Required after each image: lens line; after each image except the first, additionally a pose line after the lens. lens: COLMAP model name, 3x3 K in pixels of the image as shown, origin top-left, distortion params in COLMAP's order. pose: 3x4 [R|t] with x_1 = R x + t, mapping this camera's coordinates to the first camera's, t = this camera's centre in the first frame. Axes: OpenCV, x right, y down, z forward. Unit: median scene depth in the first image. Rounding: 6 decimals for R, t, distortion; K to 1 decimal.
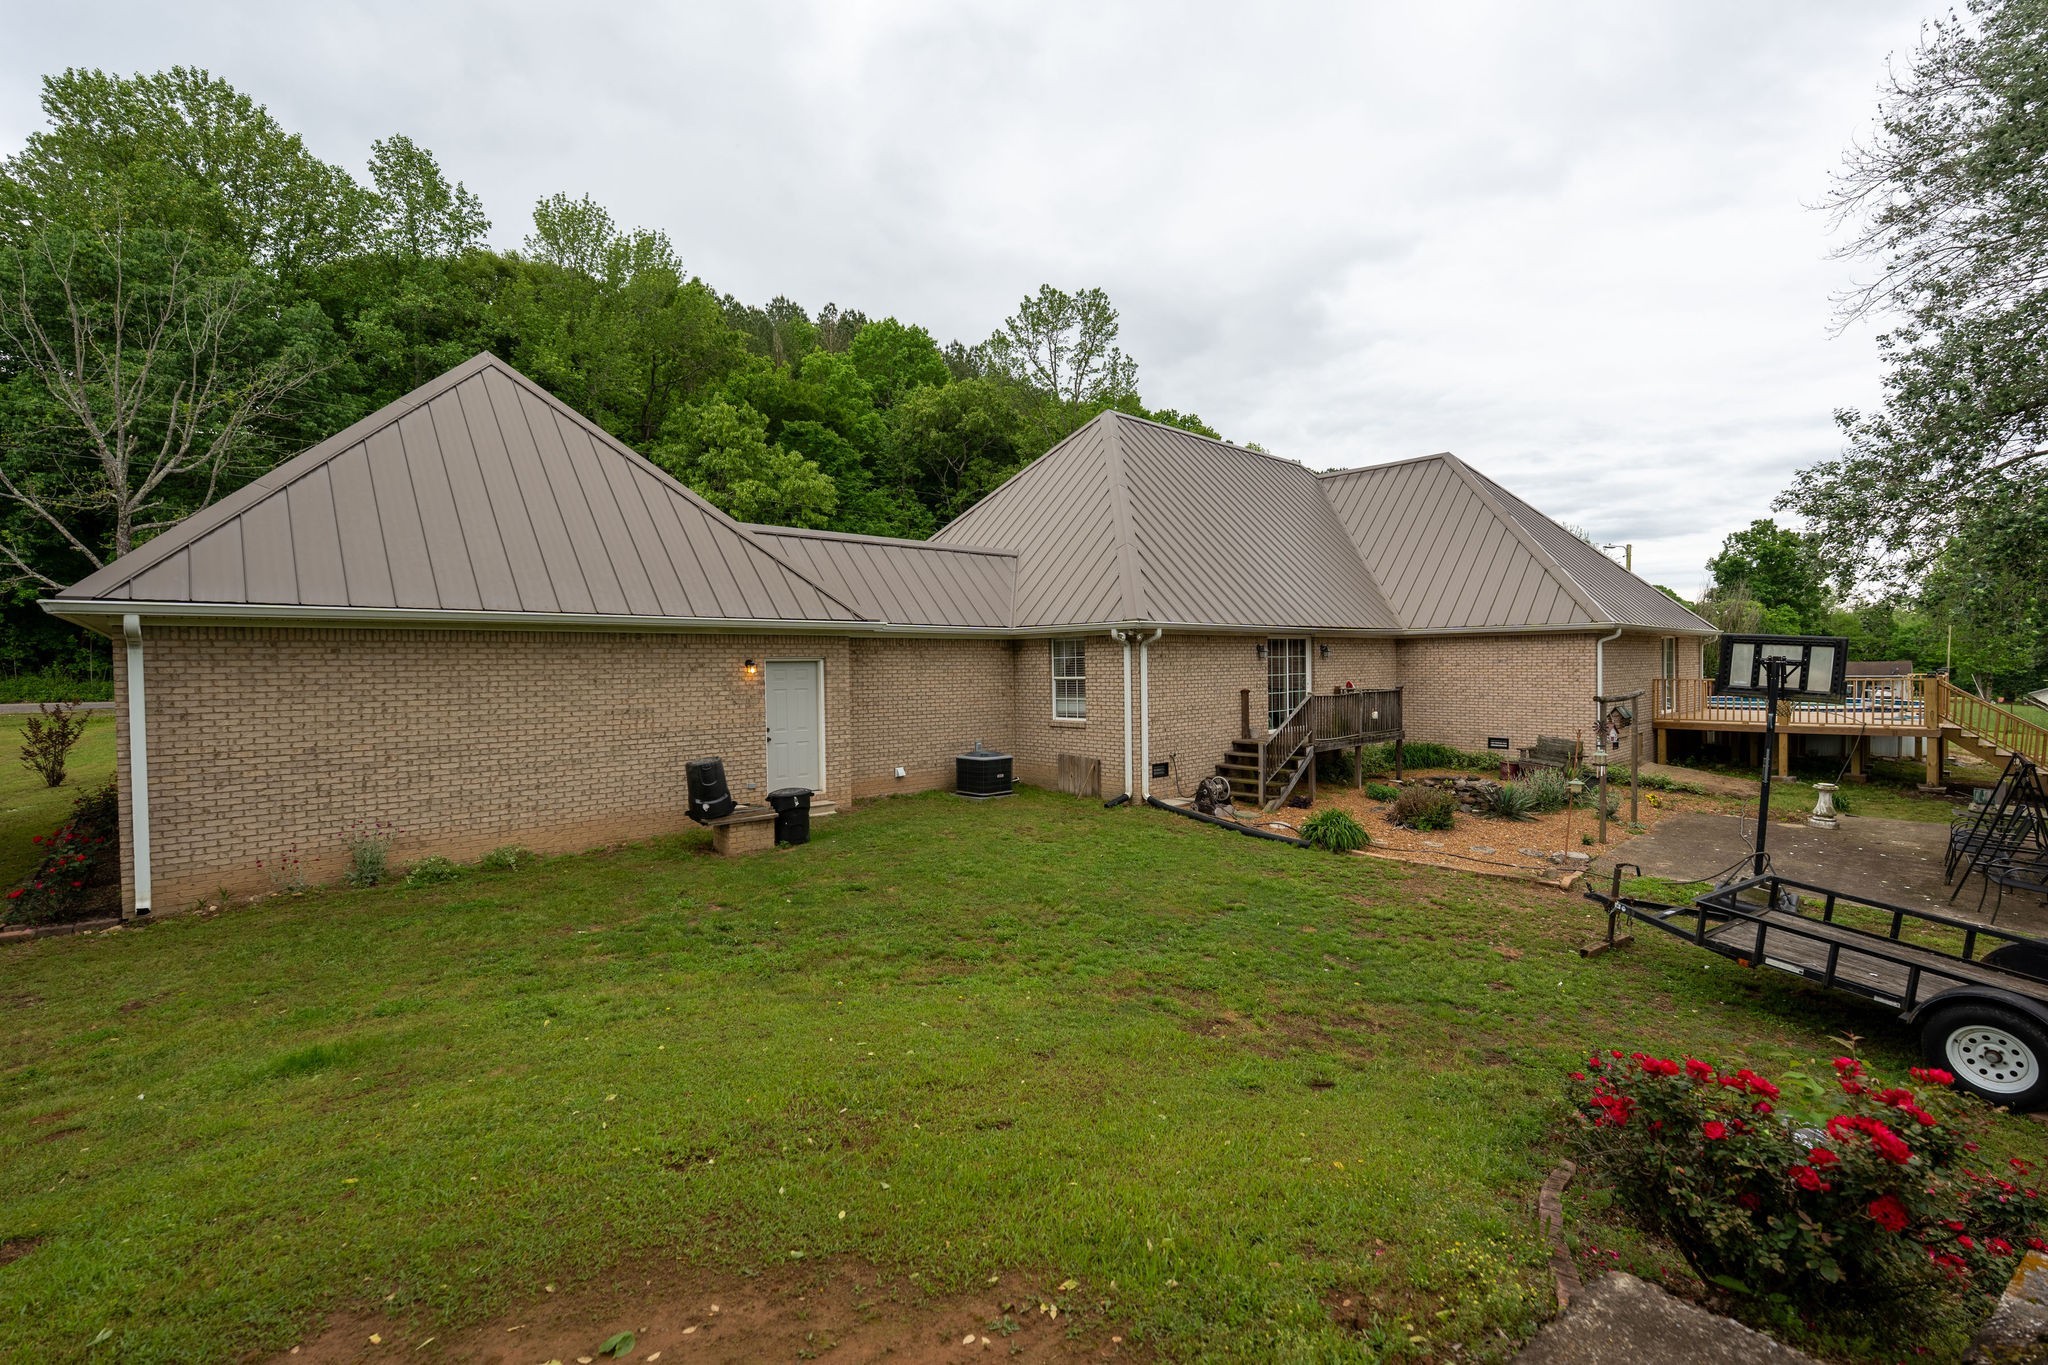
lens RADIAL K [[894.0, 0, 1024.0], [0, 894.0, 682.5], [0, 0, 1]] dist [-0.005394, 0.000311]
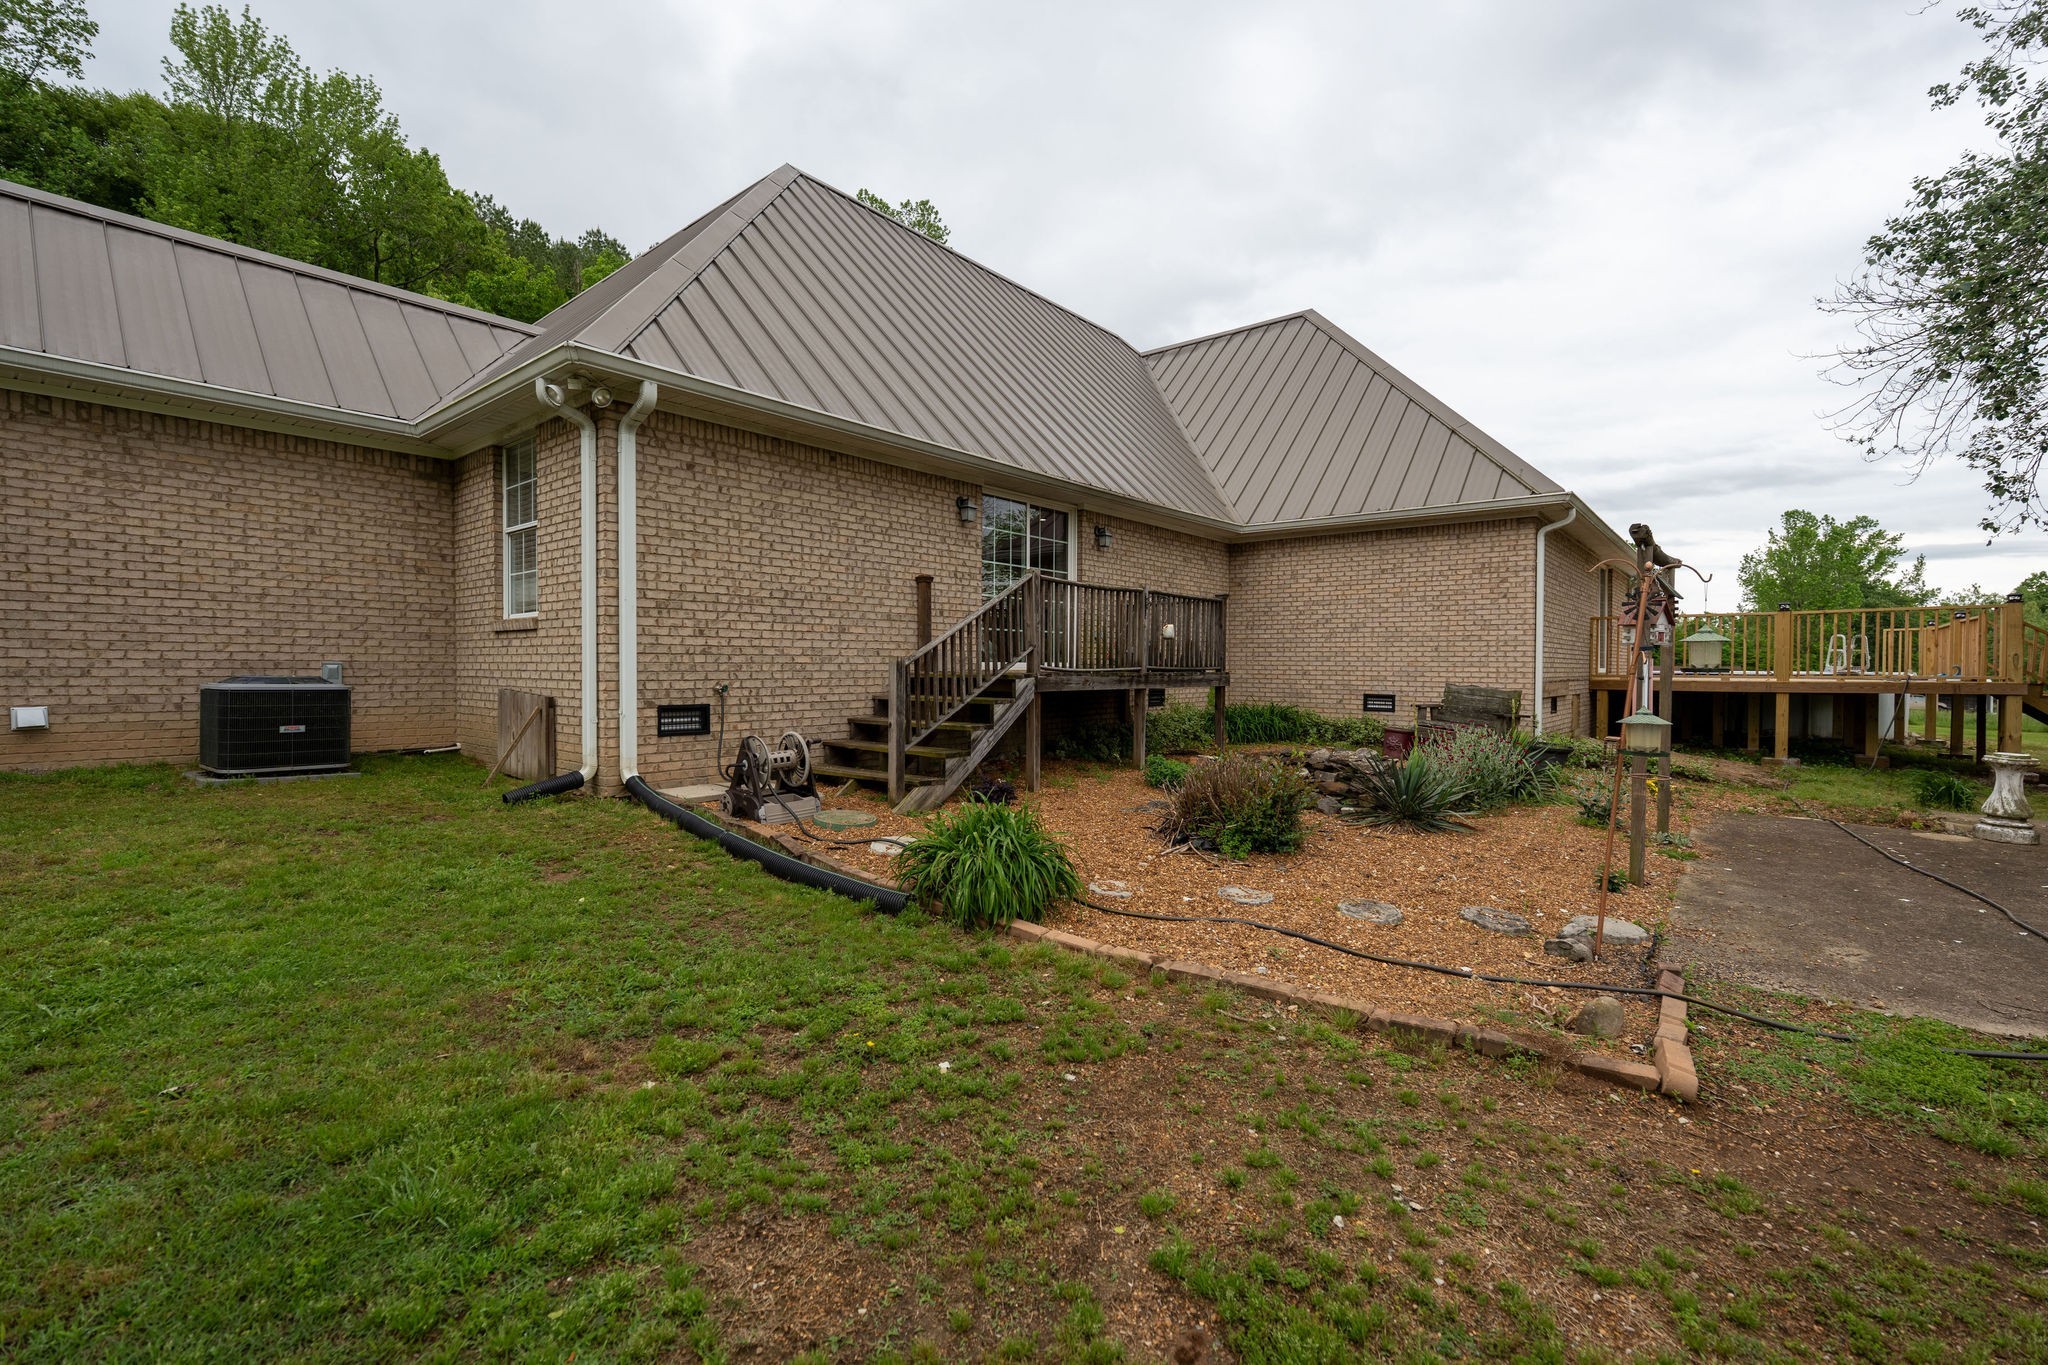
lens RADIAL K [[894.0, 0, 1024.0], [0, 894.0, 682.5], [0, 0, 1]] dist [-0.005394, 0.000311]
pose [[0.991394, 0.016352, 0.129884, 0.250854], [-0.015769, 0.999860, -0.005512, 0.075155], [-0.129956, 0.003417, 0.991514, 0.508039]]
